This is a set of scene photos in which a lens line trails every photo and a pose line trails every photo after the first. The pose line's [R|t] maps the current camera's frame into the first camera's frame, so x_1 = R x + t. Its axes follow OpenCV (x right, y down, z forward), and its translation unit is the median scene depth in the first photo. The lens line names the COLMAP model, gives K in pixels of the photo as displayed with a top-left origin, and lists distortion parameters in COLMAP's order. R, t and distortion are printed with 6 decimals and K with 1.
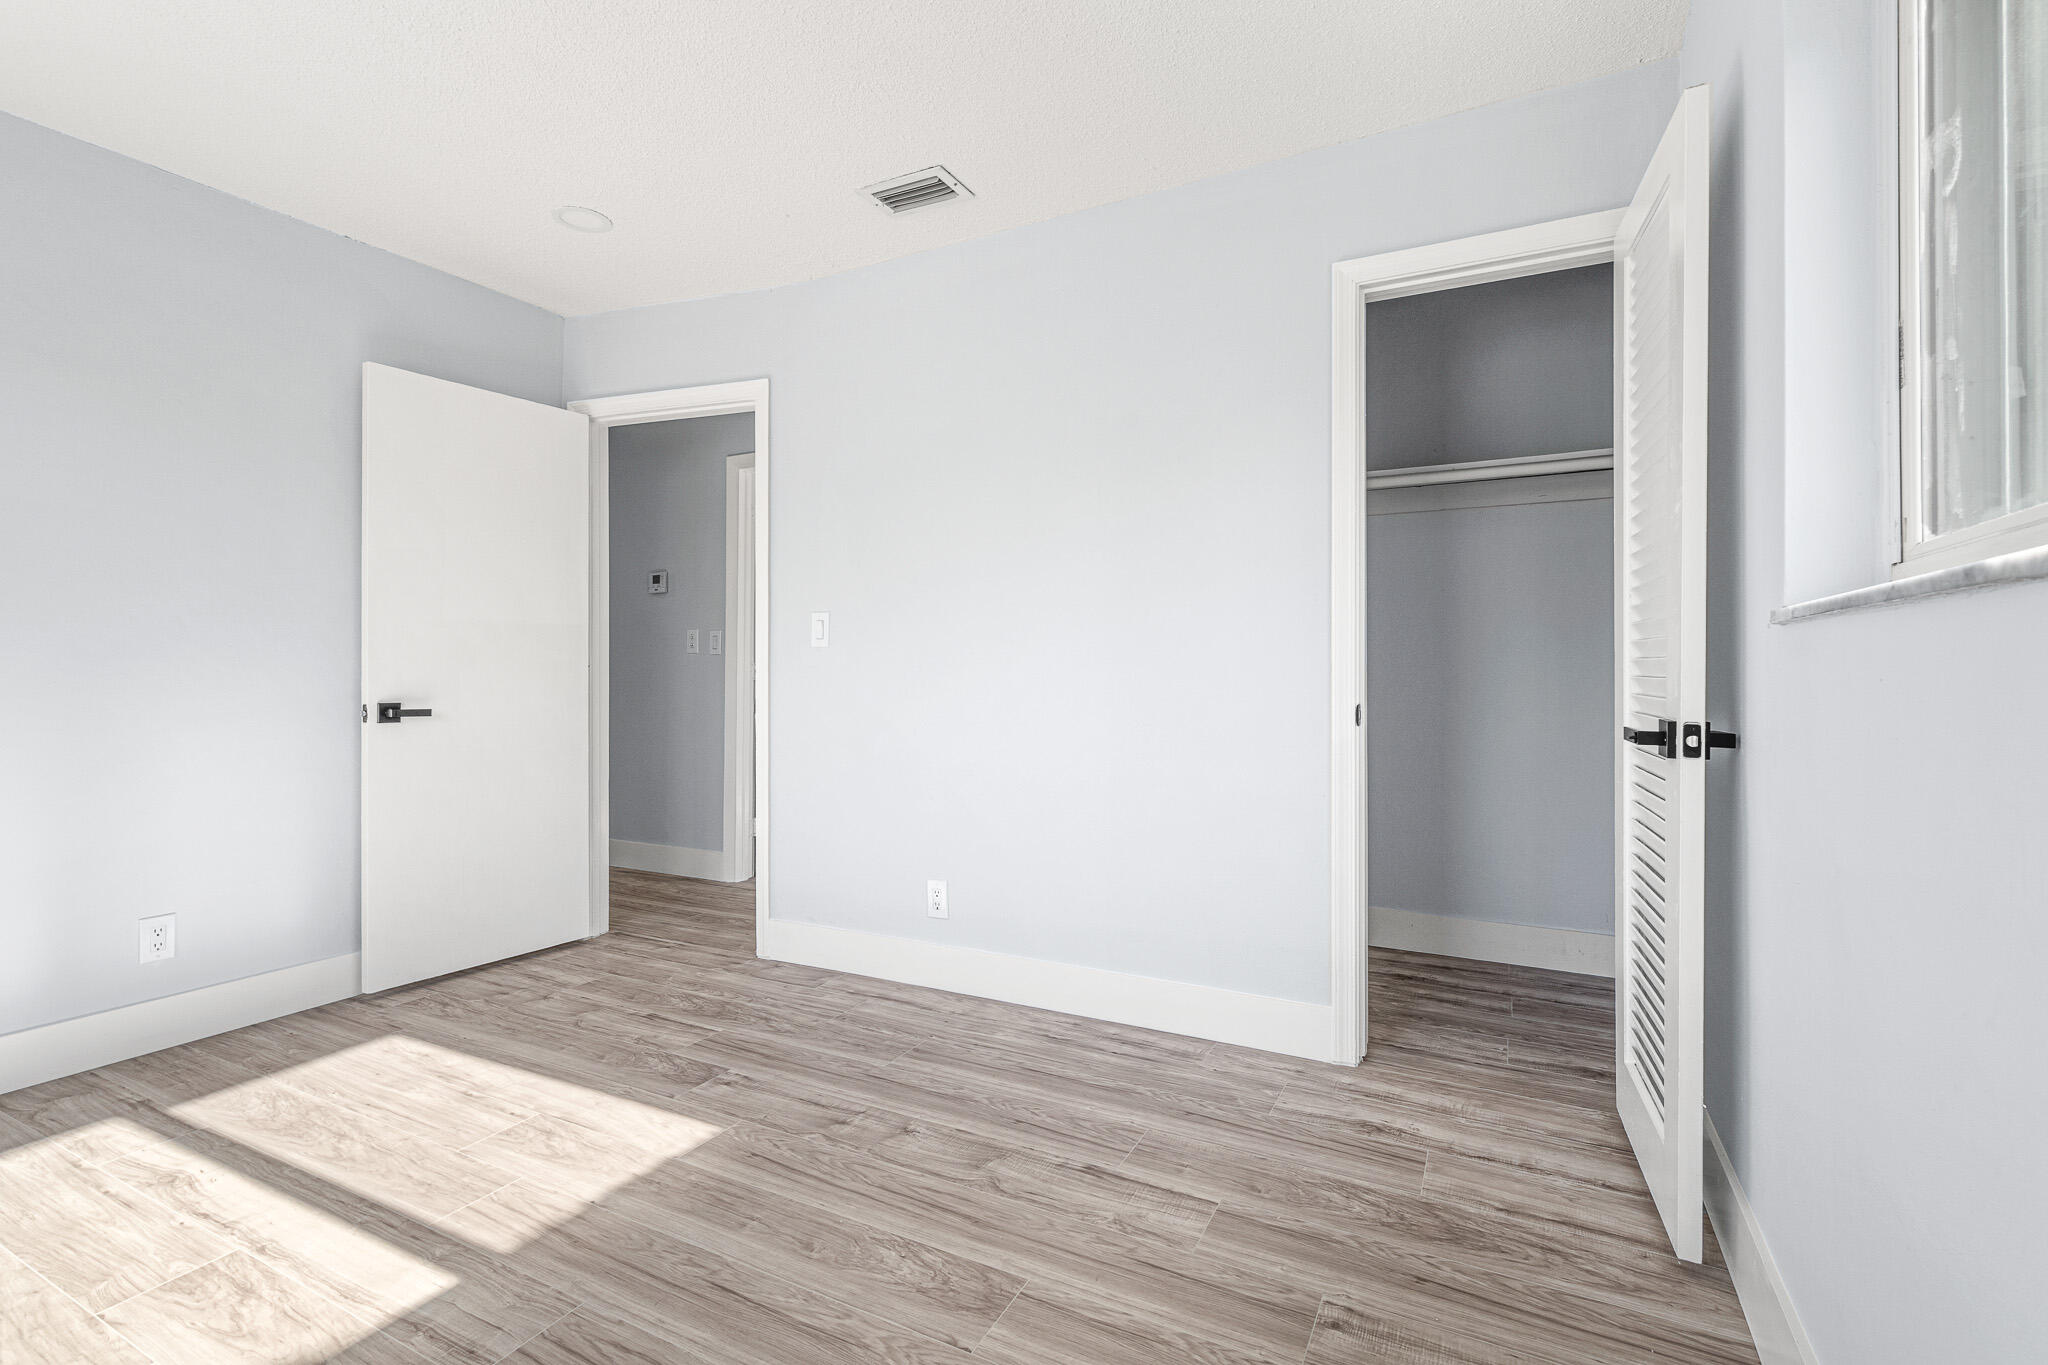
lens RADIAL K [[930.8, 0, 1017.1], [0, 930.8, 667.4], [0, 0, 1]] dist [-0.005695, 0.002003]
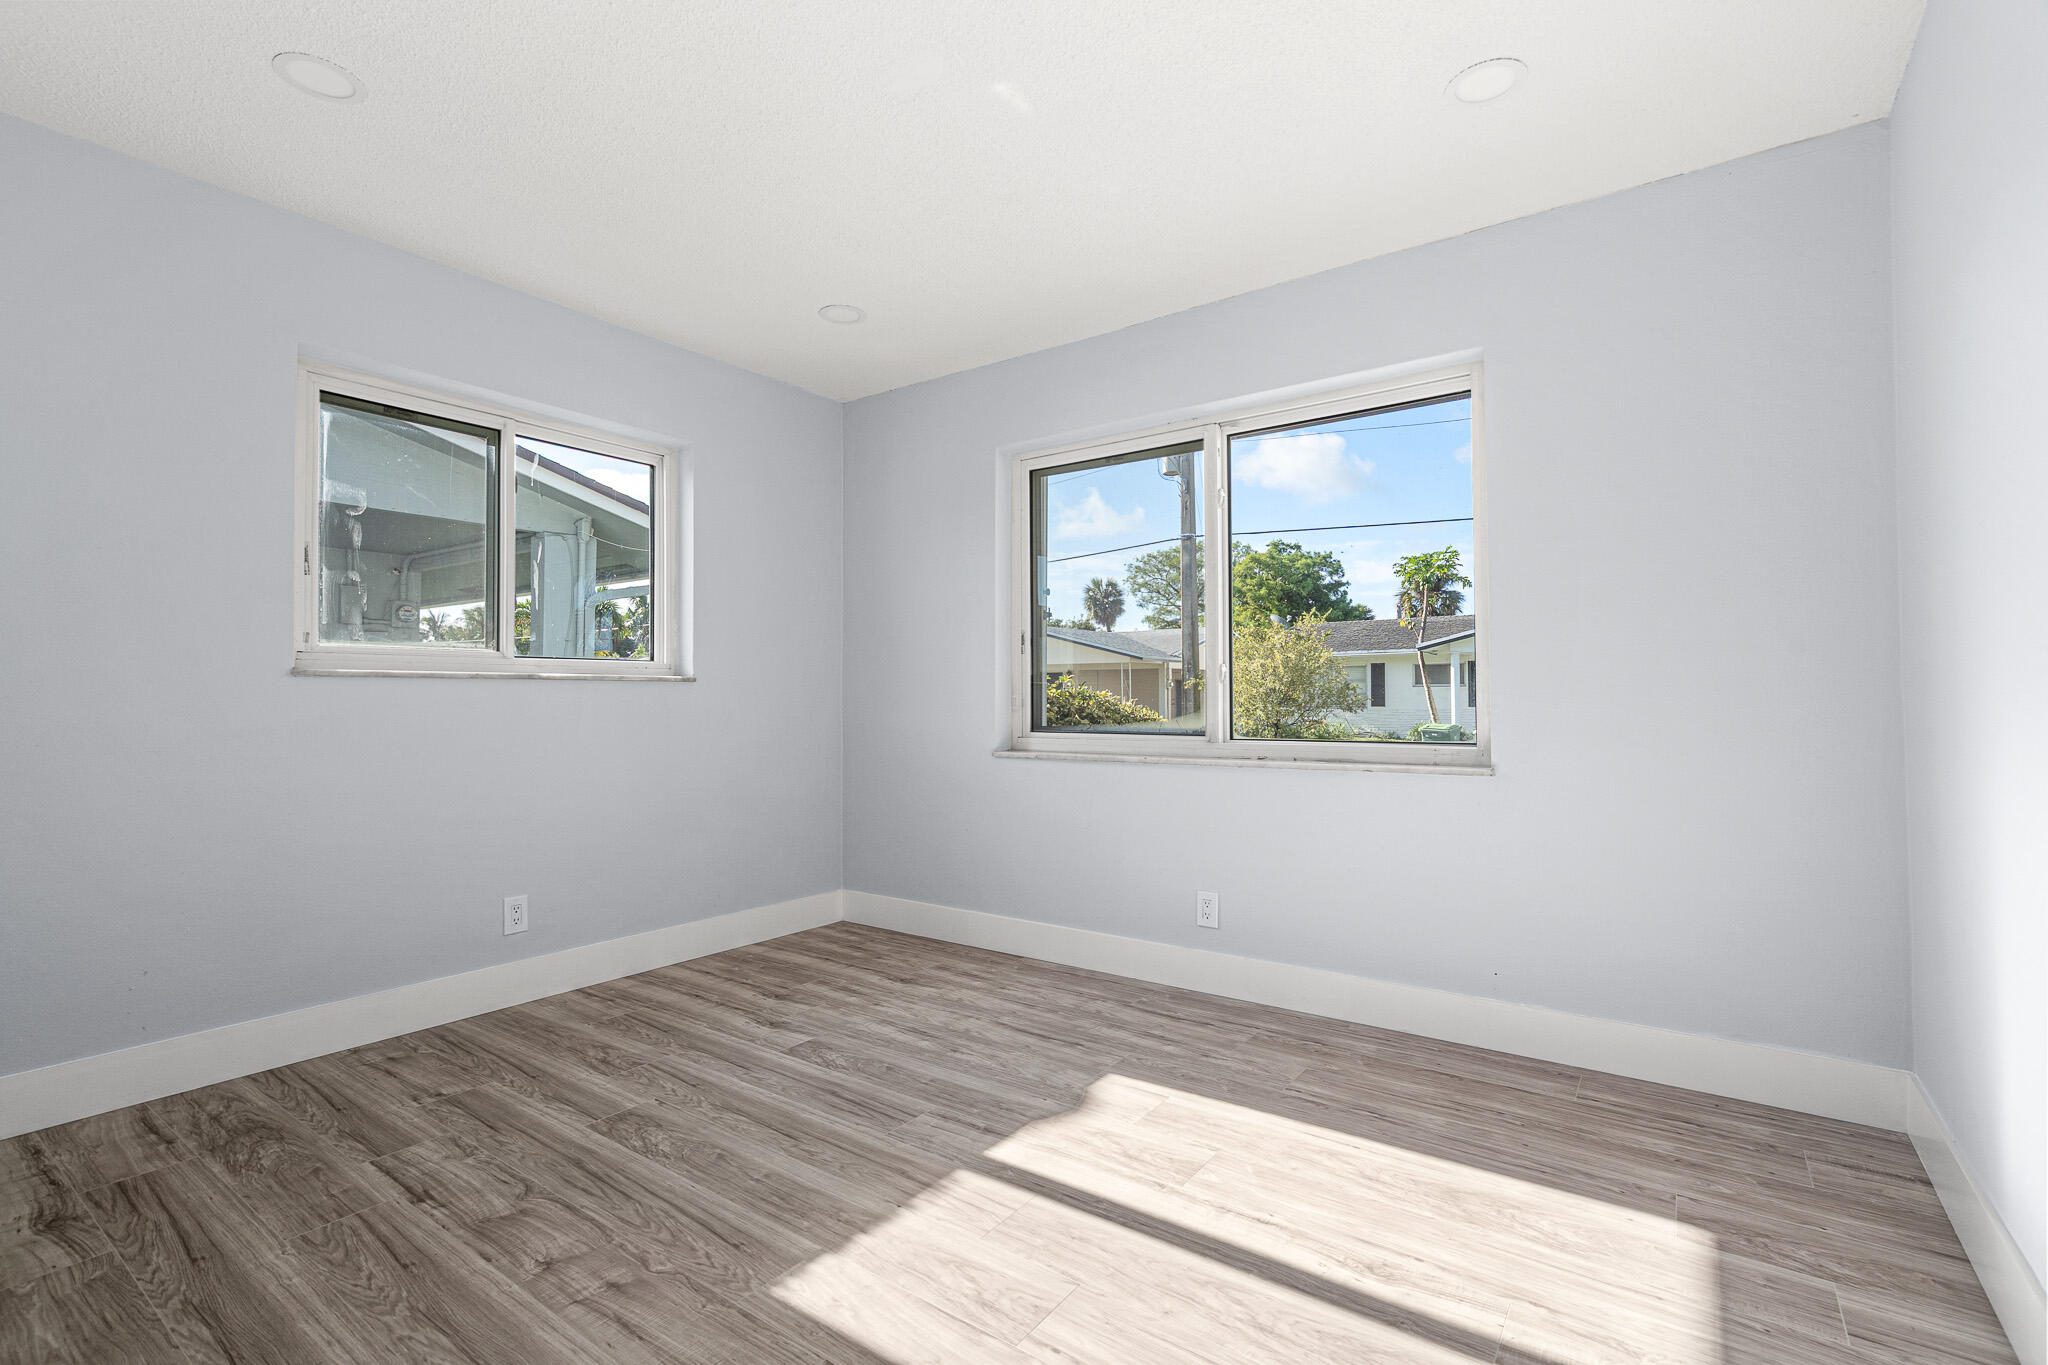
lens RADIAL K [[930.8, 0, 1017.1], [0, 930.8, 667.4], [0, 0, 1]] dist [-0.005695, 0.002003]
pose [[-0.989440, 0.009842, 0.144608, -0.682606], [0.004376, 0.999266, -0.038065, 0.013117], [-0.144876, -0.037030, -0.988757, 1.864071]]
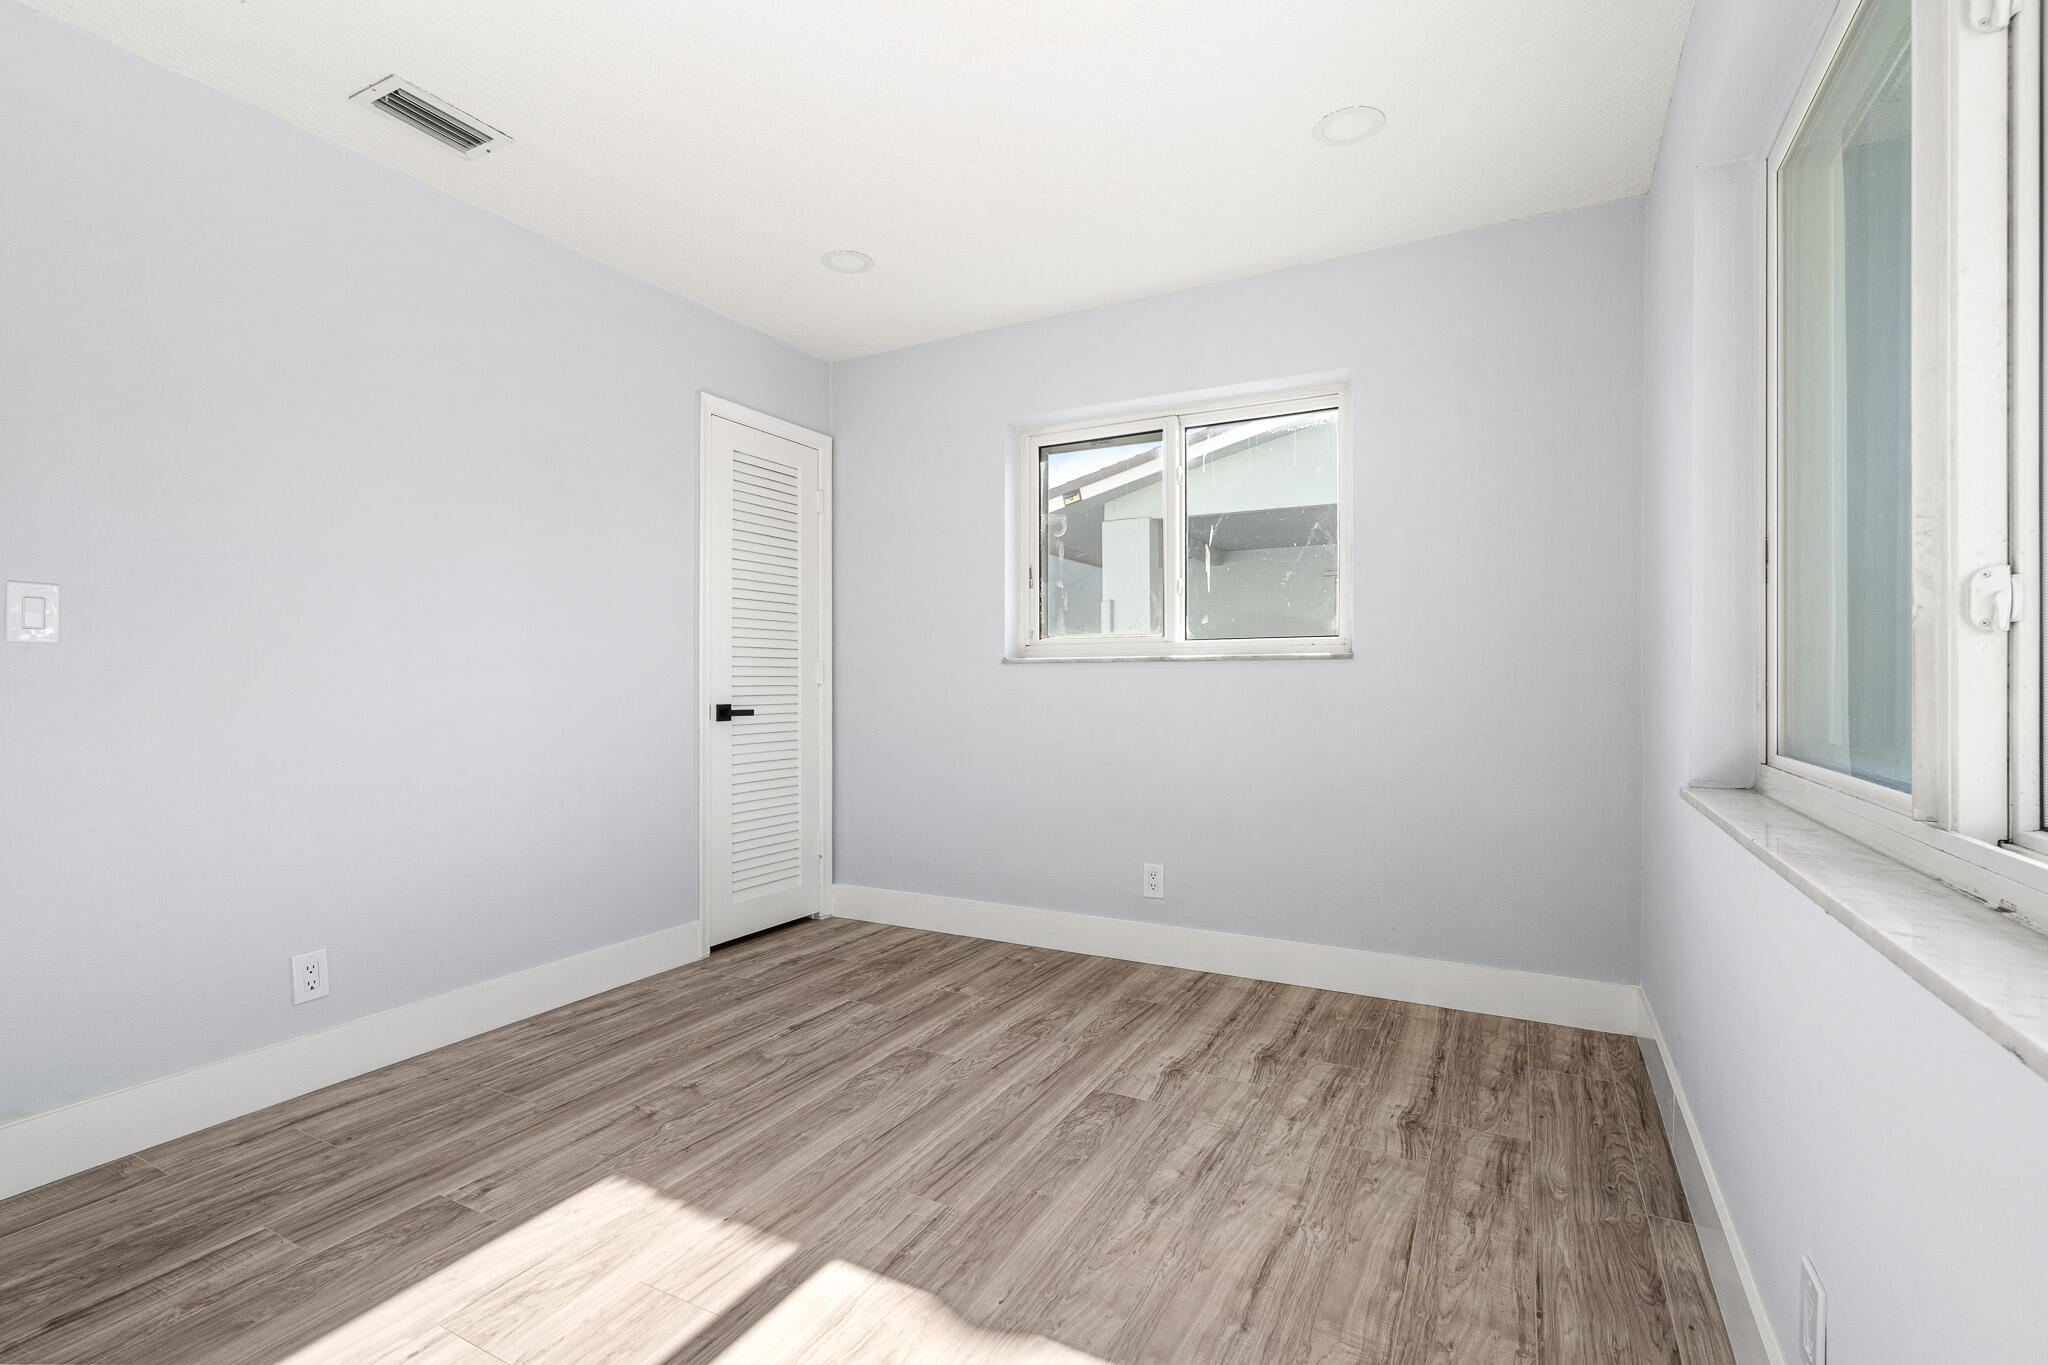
lens RADIAL K [[930.8, 0, 1017.1], [0, 930.8, 667.4], [0, 0, 1]] dist [-0.005695, 0.002003]
pose [[0.011692, 0.014573, 0.999825, -1.328655], [-0.000339, 0.999894, -0.014570, 0.004189], [-0.999932, -0.000169, 0.011696, 0.624167]]
